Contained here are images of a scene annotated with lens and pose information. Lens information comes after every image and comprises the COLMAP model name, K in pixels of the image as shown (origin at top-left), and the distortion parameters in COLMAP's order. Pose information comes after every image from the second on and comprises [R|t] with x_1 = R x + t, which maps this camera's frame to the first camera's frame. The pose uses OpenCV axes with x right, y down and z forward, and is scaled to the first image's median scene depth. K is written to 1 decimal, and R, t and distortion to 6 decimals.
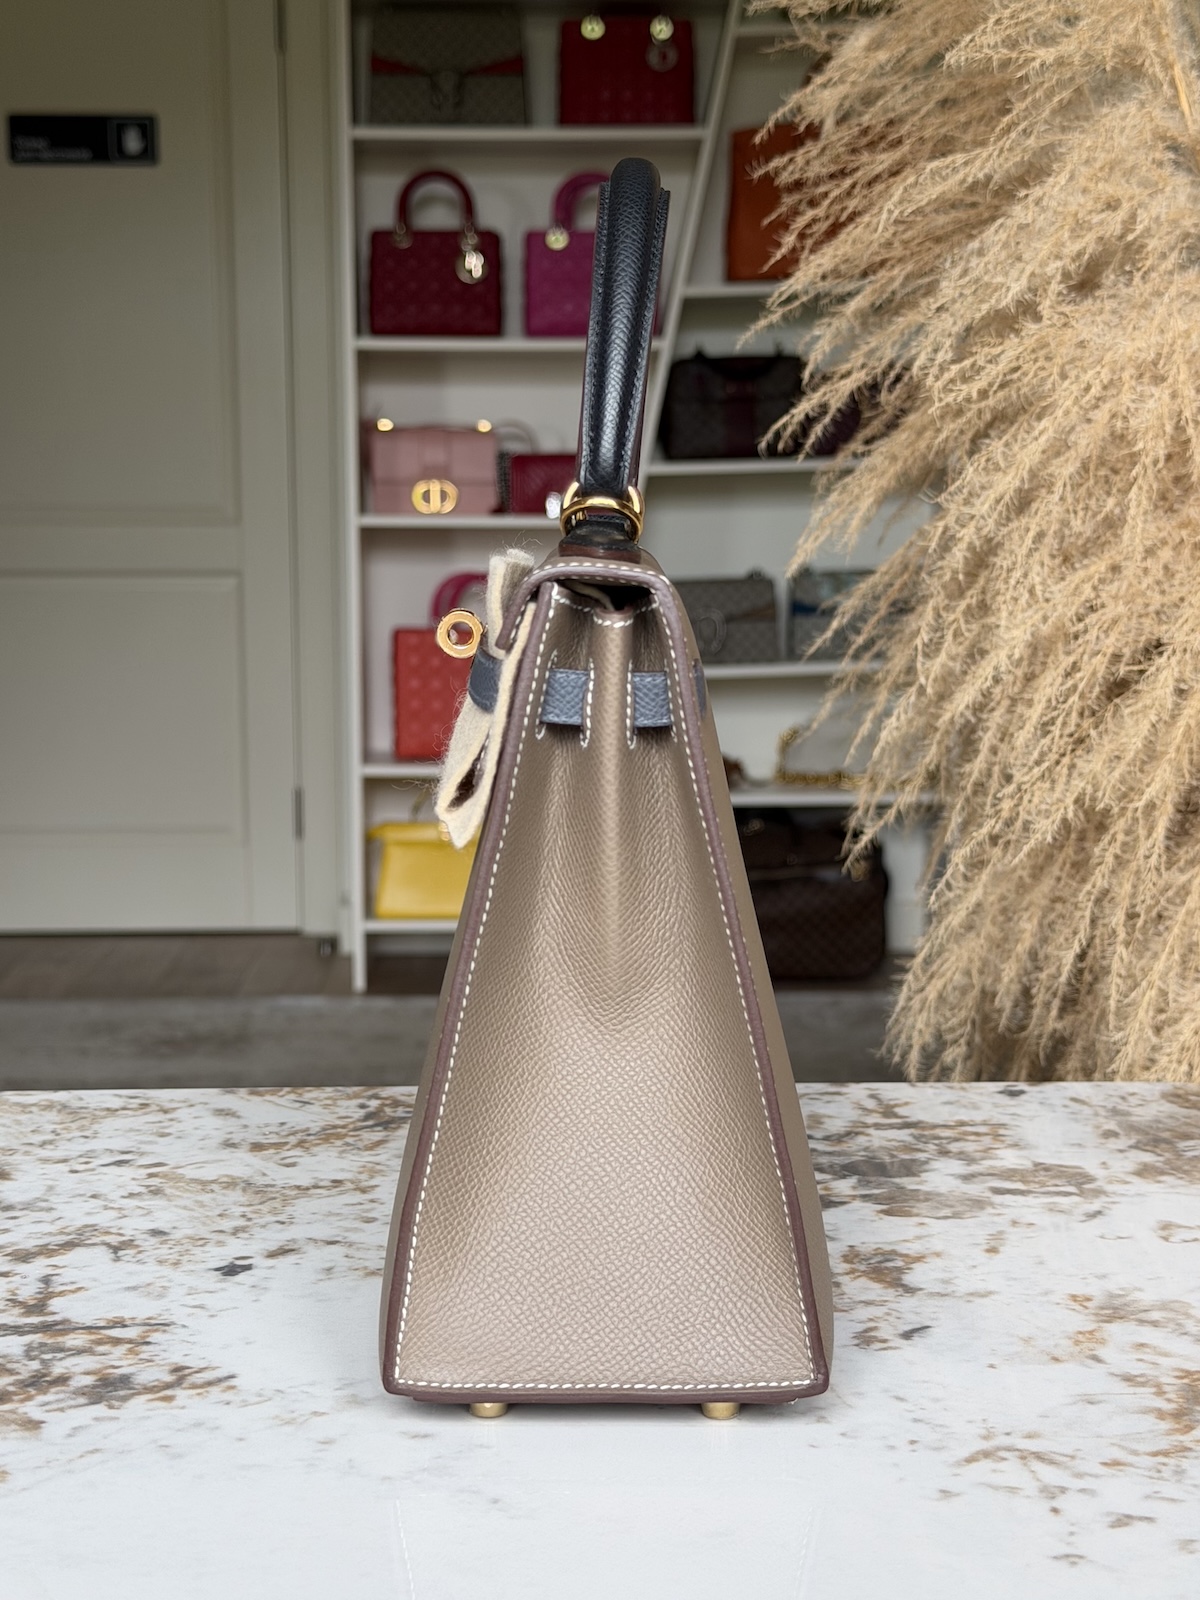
lens RADIAL K [[2344.9, 0, 586.4], [0, 2344.9, 802.6], [0, 0, 1]] dist [0.156302, -0.213497]
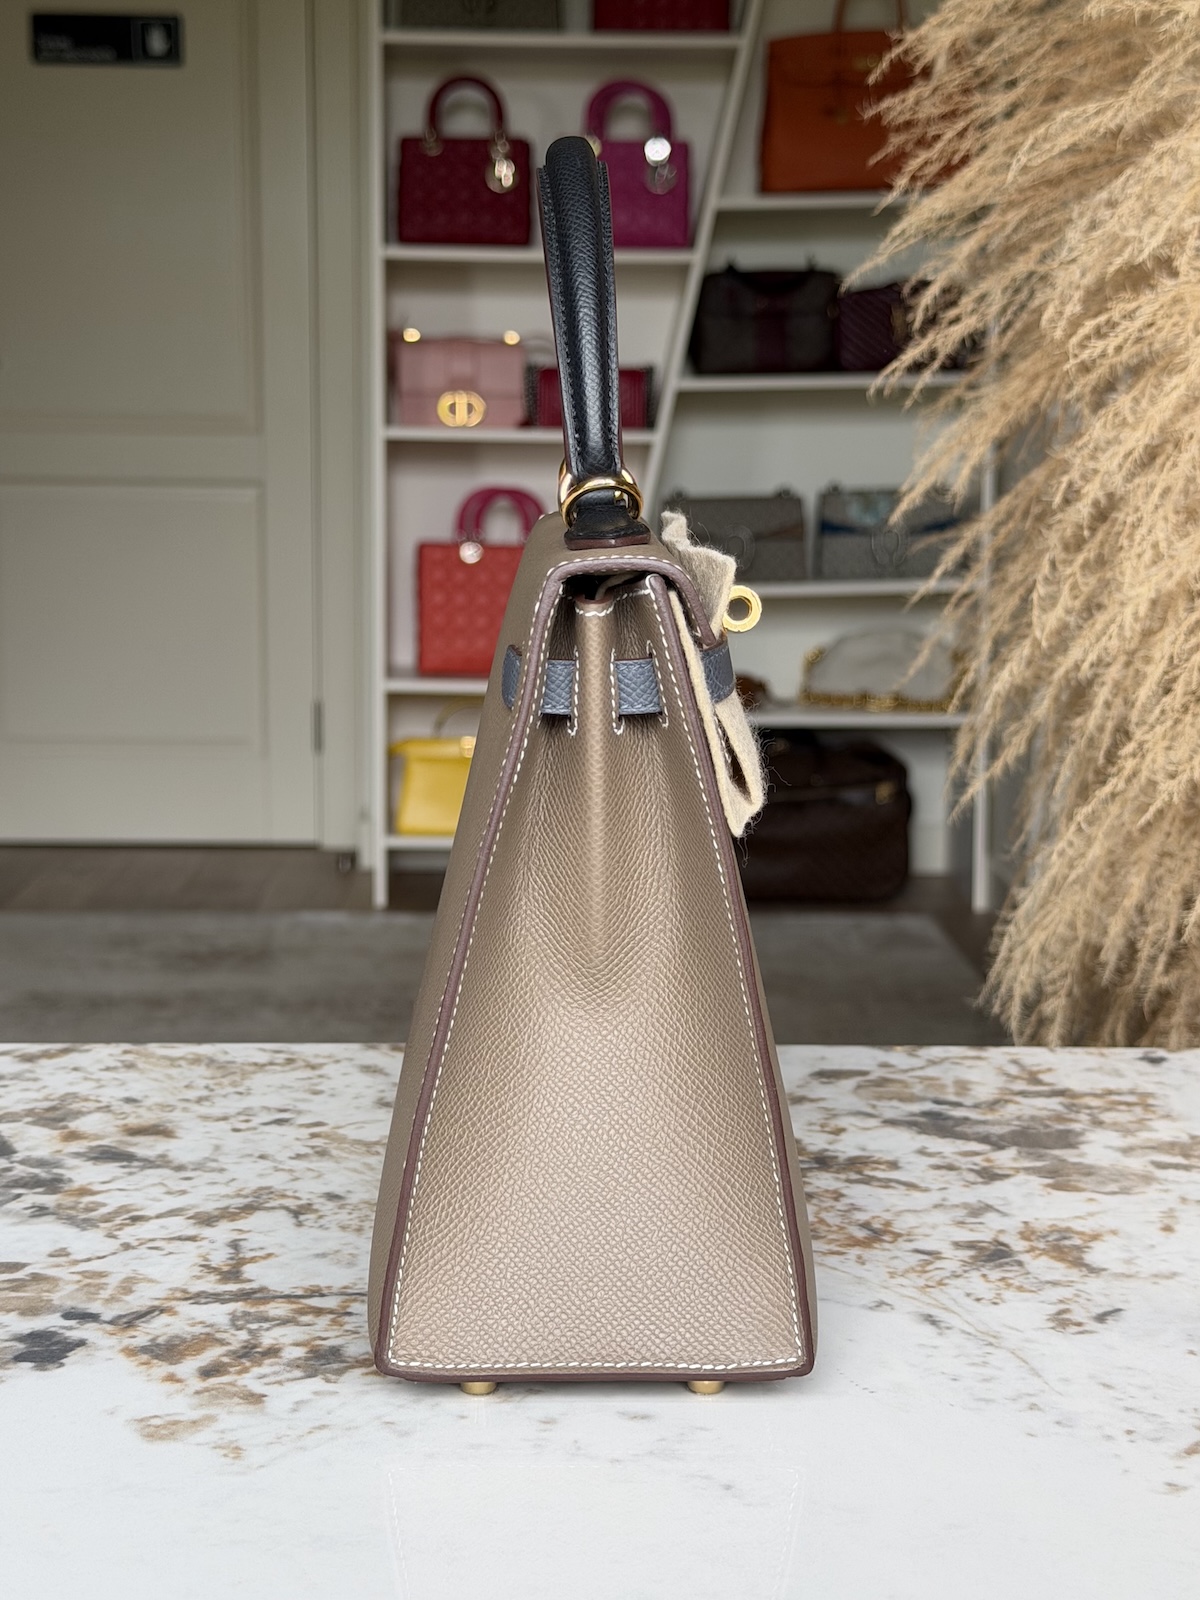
lens RADIAL K [[2362.3, 0, 600.8], [0, 2362.3, 779.0], [0, 0, 1]] dist [0.144856, -0.131496]
pose [[0.999911, 0.013119, 0.002489, -0.046814], [-0.013181, 0.999550, 0.026935, -0.016333], [-0.002135, -0.026966, 0.999634, -0.005642]]
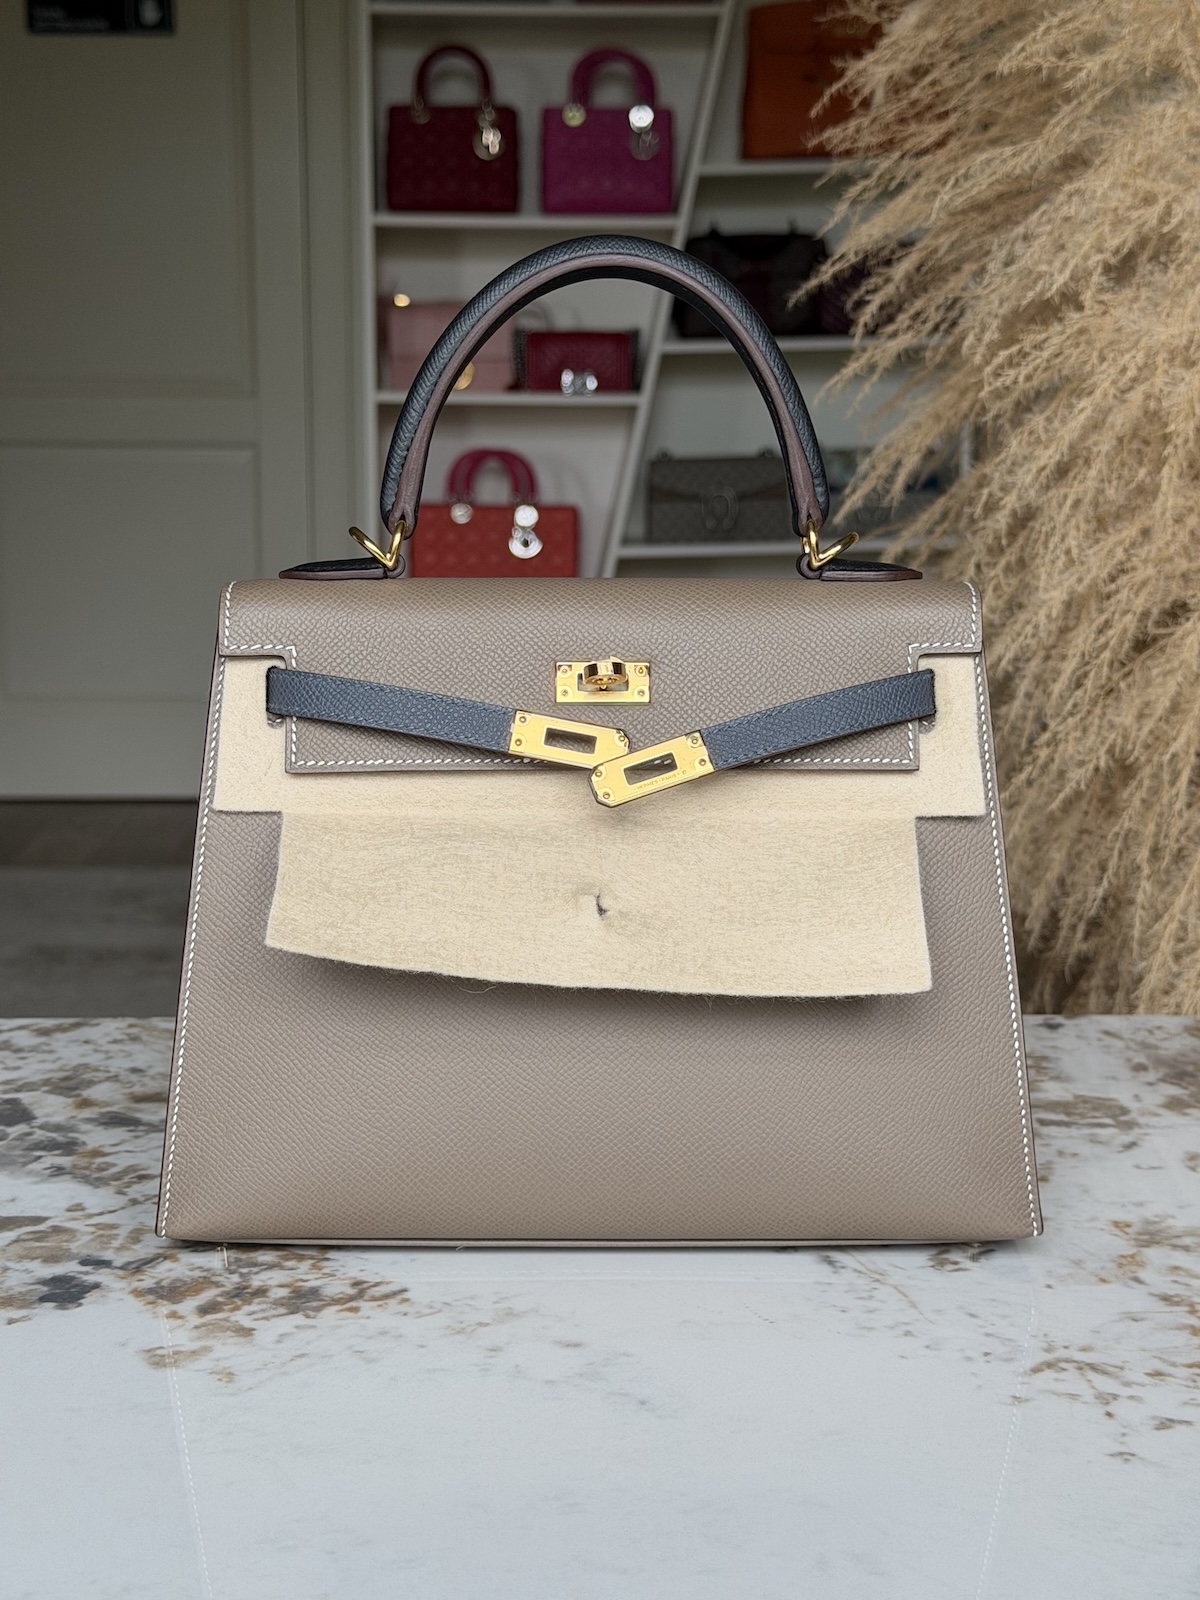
lens RADIAL K [[2326.4, 0, 593.8], [0, 2326.4, 771.6], [0, 0, 1]] dist [0.146855, -0.163243]
pose [[0.999976, 0.006436, 0.002363, -0.032219], [-0.006537, 0.998943, 0.045505, -0.037632], [-0.002068, -0.045519, 0.998961, -0.083248]]
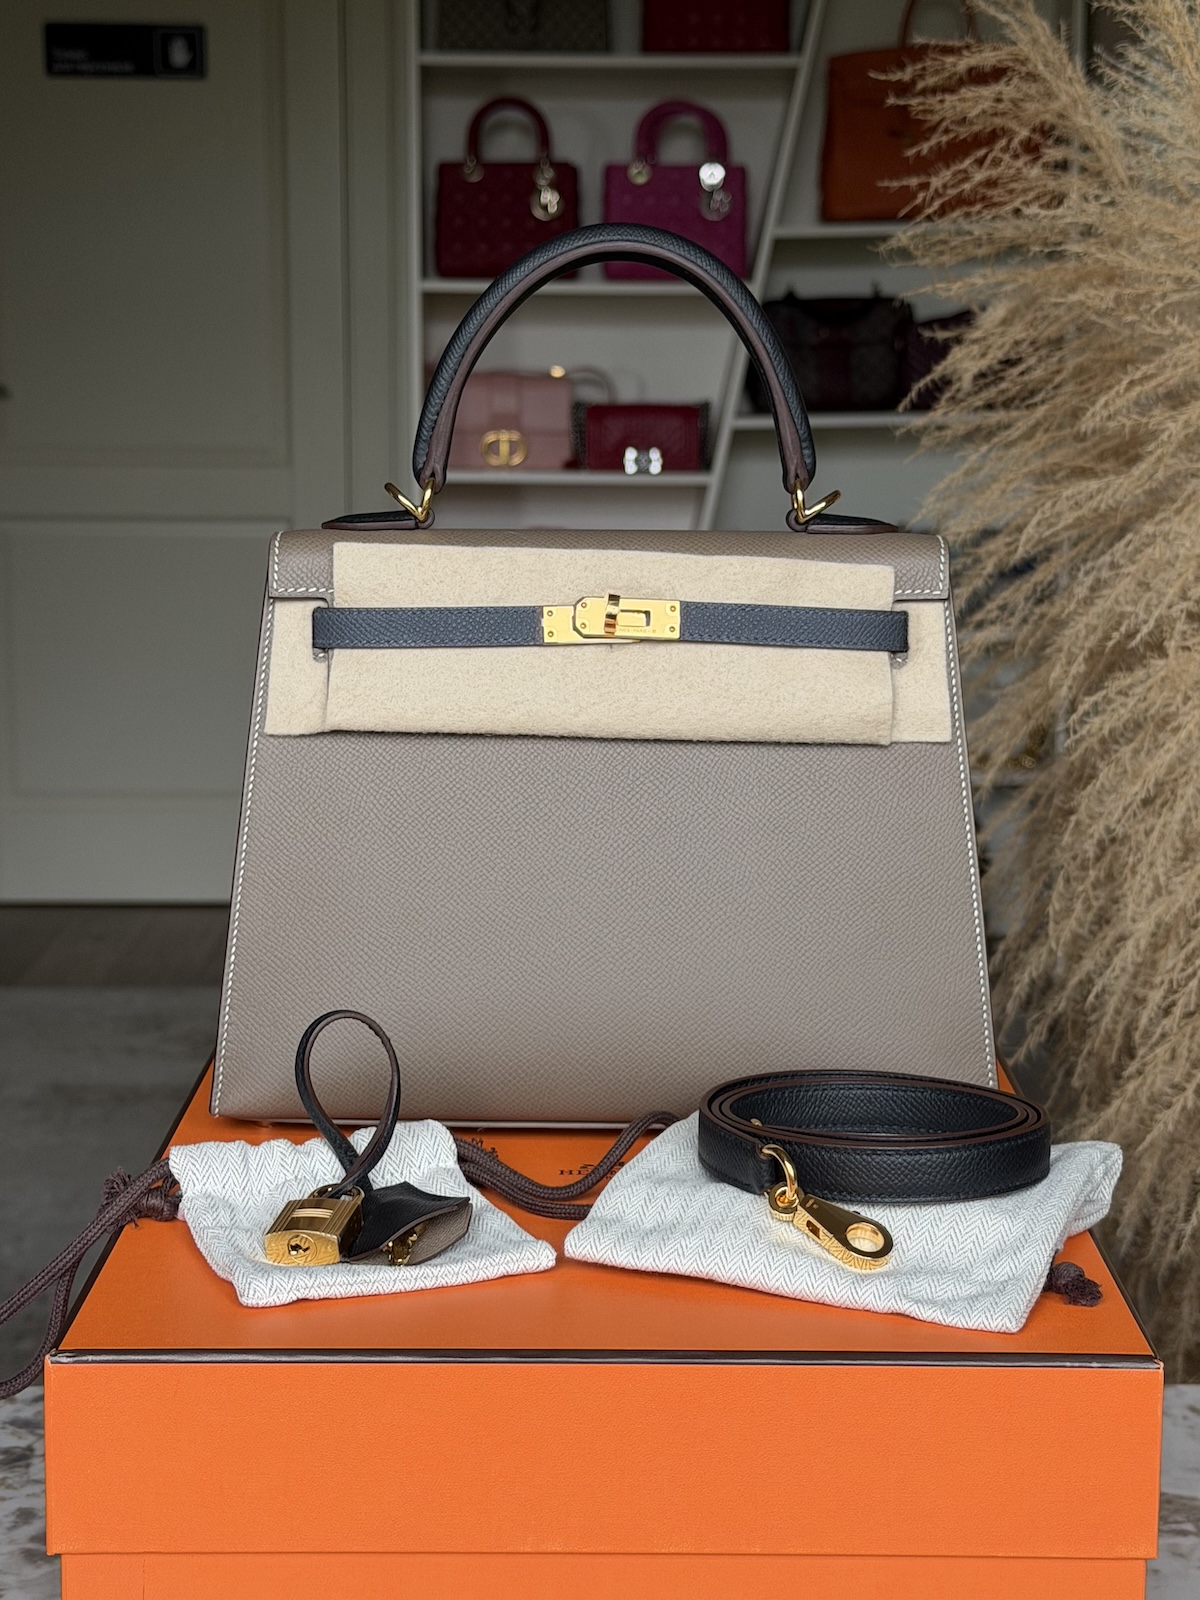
lens RADIAL K [[2589.6, 0, 618.4], [0, 2589.6, 795.3], [0, 0, 1]] dist [0.136356, -0.056620]
pose [[0.999887, 0.009833, -0.011330, -0.047586], [-0.009519, 0.999577, 0.027468, -0.162403], [0.011595, -0.027357, 0.999558, -0.210633]]
